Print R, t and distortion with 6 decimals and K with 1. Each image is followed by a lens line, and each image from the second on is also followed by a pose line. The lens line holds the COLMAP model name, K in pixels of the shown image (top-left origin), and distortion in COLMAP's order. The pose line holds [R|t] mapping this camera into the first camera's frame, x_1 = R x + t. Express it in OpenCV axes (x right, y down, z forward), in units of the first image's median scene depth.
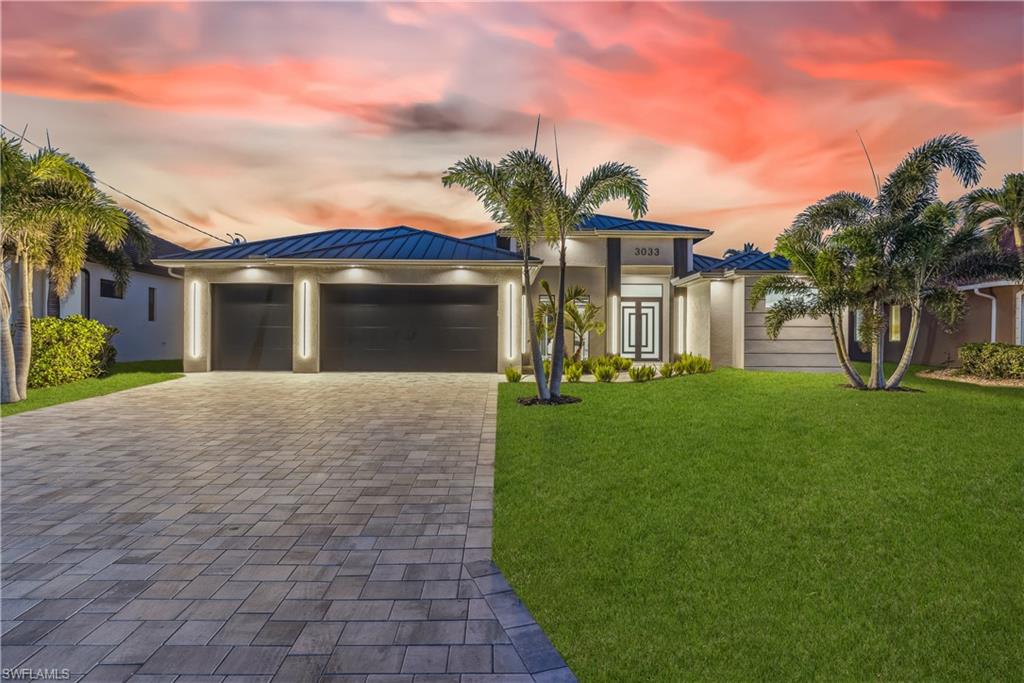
lens RADIAL K [[541.6, 0, 512.0], [0, 541.6, 341.5], [0, 0, 1]] dist [-0.000983, -0.000036]
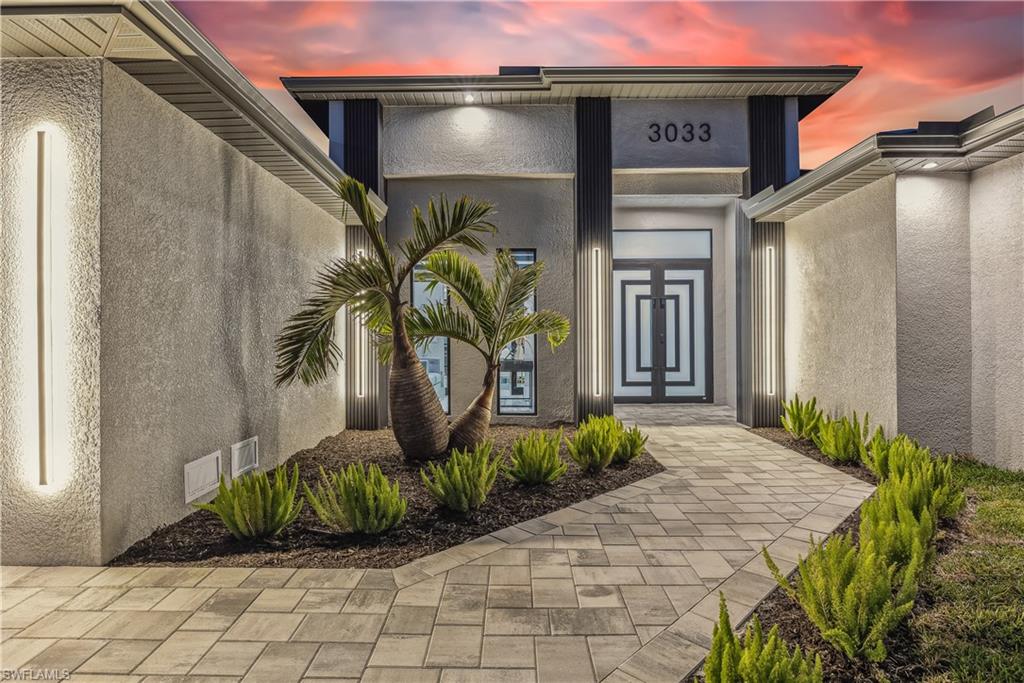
lens RADIAL K [[546.2, 0, 512.0], [0, 546.2, 341.5], [0, 0, 1]] dist [0.002091, 0.000198]
pose [[0.999568, -0.011504, -0.027033, 0.125477], [0.011577, 0.999930, 0.002547, -0.016806], [0.027001, -0.002859, 0.999631, 0.548277]]
